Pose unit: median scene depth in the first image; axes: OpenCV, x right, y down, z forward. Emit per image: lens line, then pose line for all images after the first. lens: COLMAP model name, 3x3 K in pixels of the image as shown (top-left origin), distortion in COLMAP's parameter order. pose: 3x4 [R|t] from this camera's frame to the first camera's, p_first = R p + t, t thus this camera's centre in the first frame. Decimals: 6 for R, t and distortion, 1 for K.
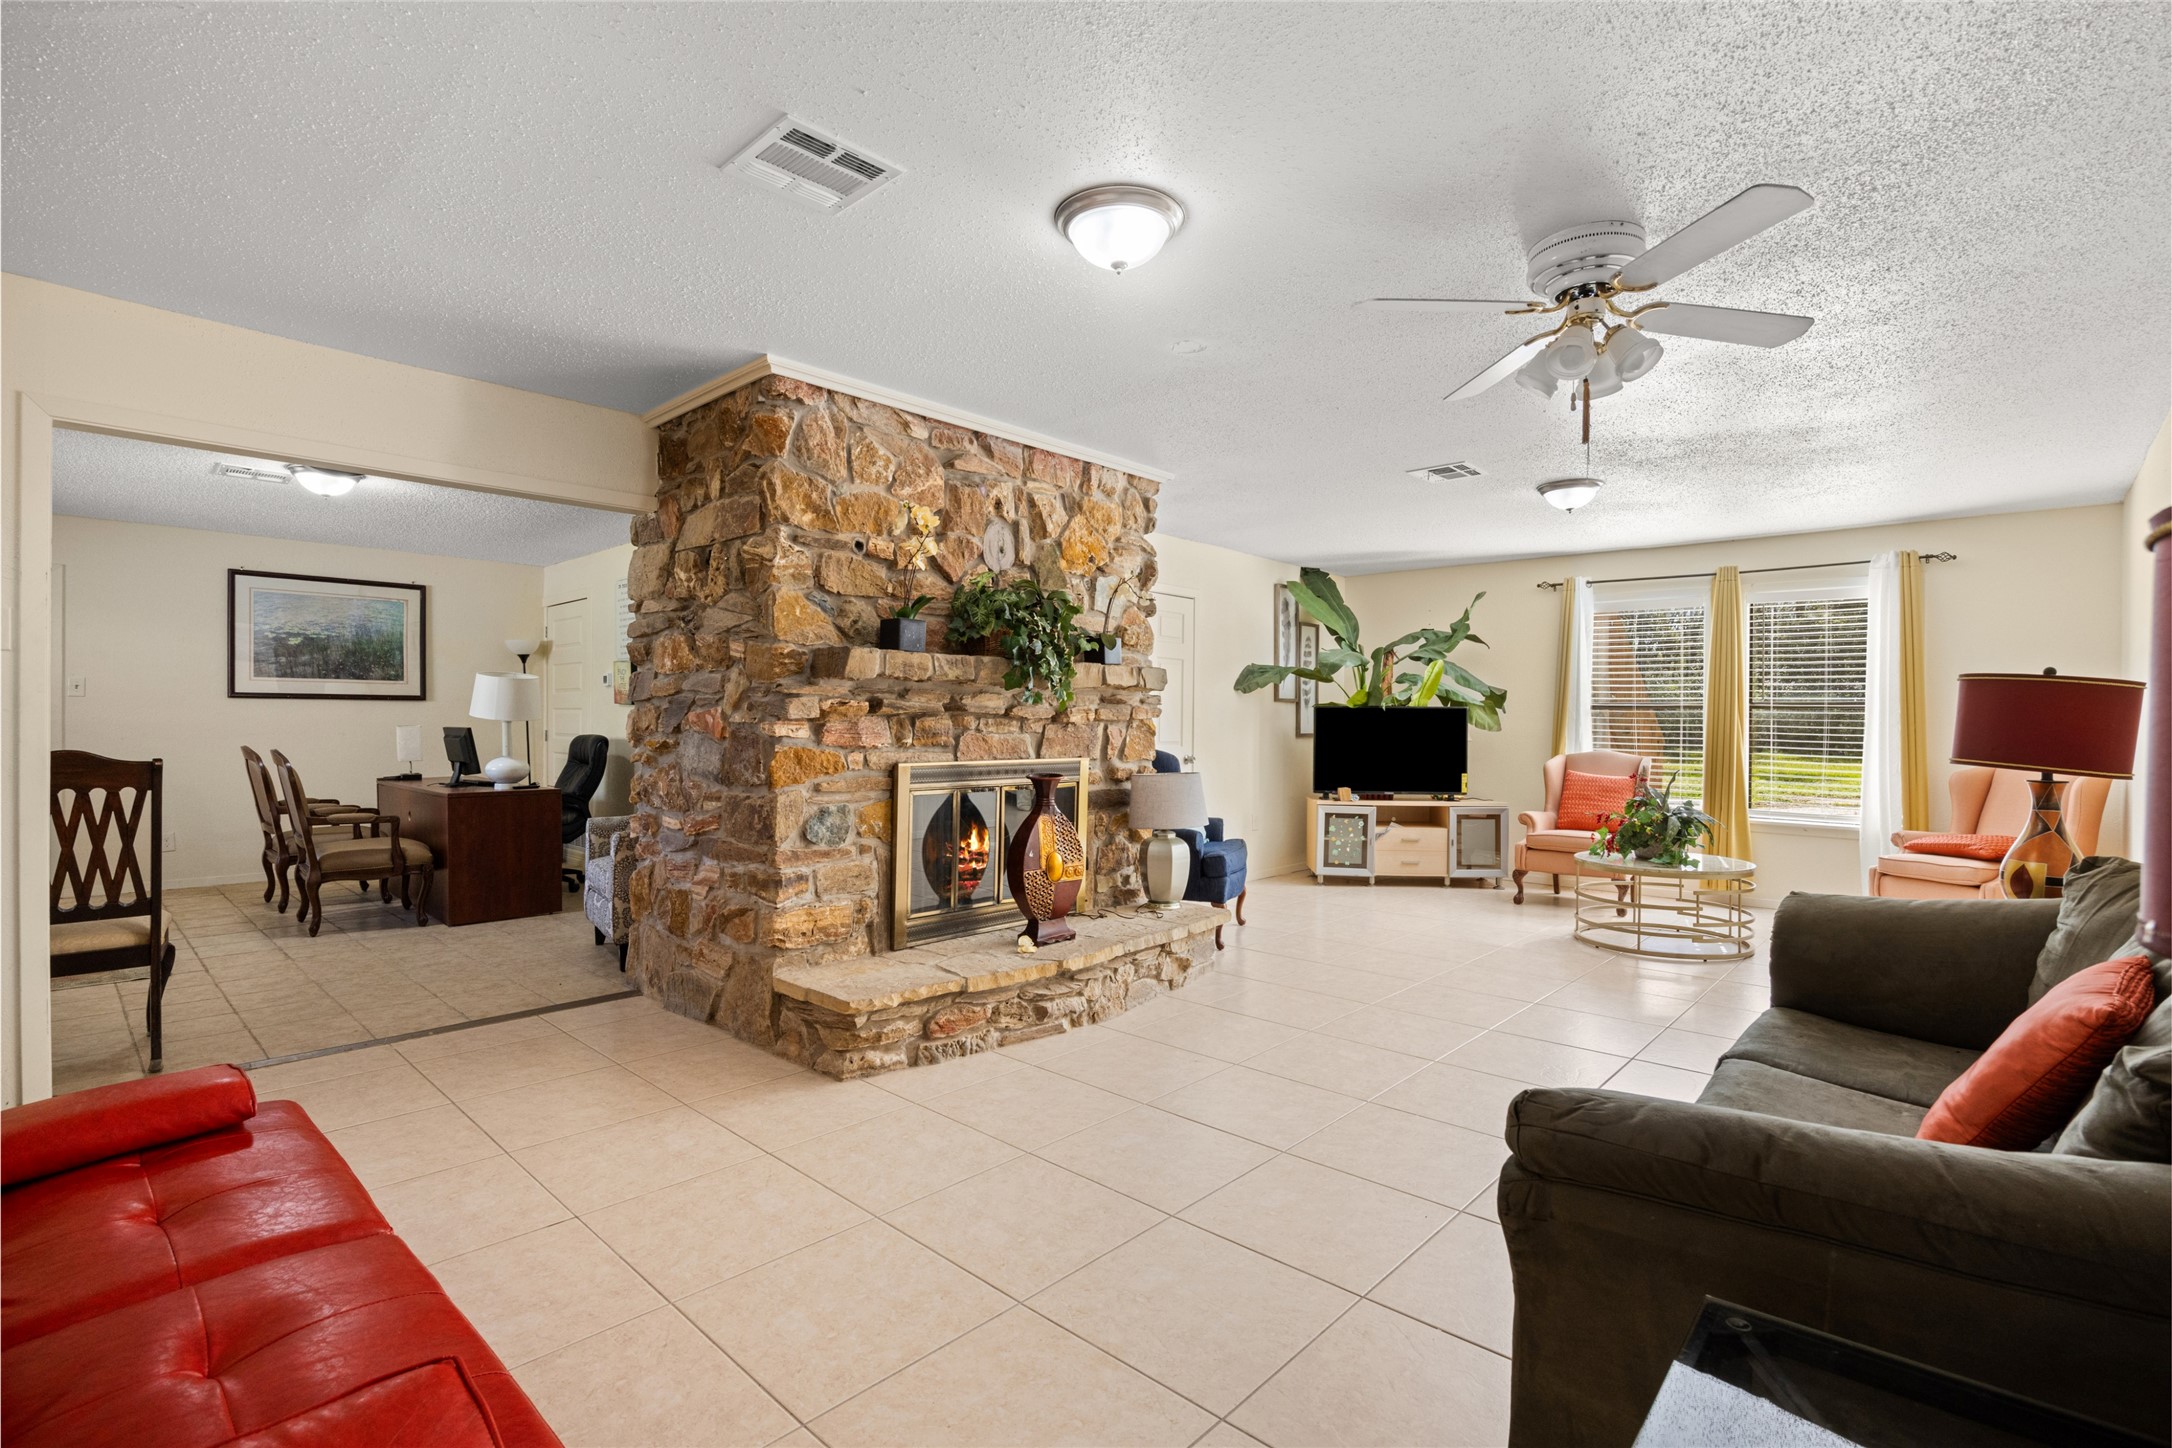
lens RADIAL K [[1005.4, 0, 1086.0], [0, 1005.4, 724.0], [0, 0, 1]] dist [-0.001379, -0.000168]
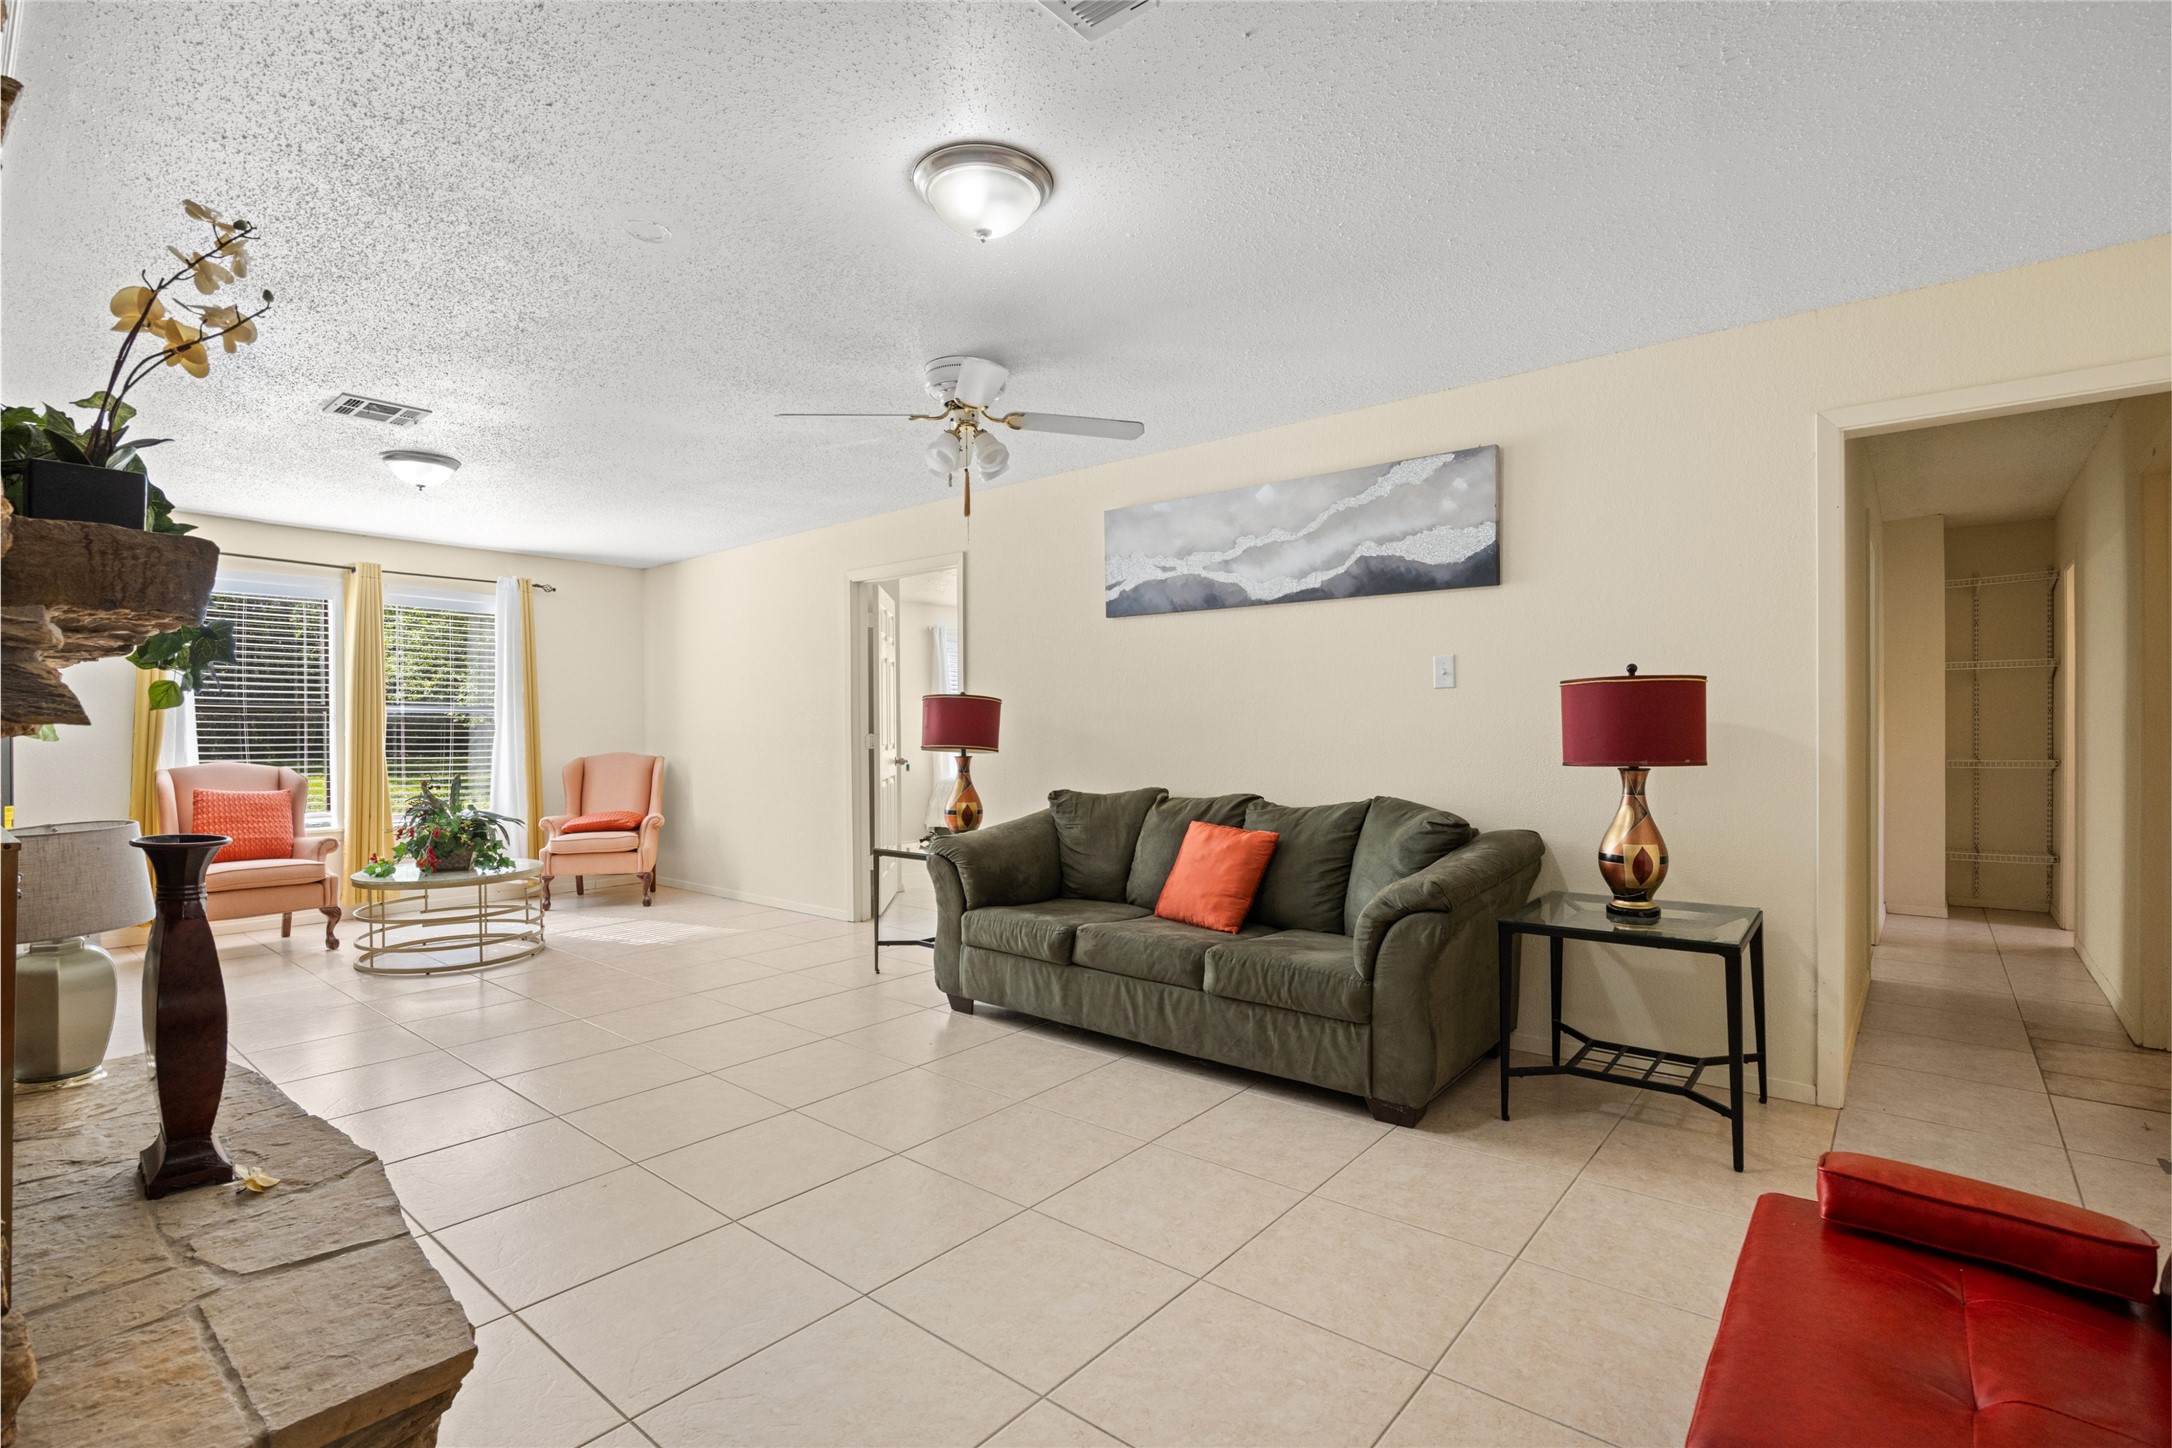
lens RADIAL K [[1005.4, 0, 1086.0], [0, 1005.4, 724.0], [0, 0, 1]] dist [-0.001379, -0.000168]
pose [[-0.055227, -0.000831, 0.998473, -0.424131], [0.006557, 0.999978, 0.001195, -0.000187], [-0.998452, 0.006613, -0.055220, 0.453544]]
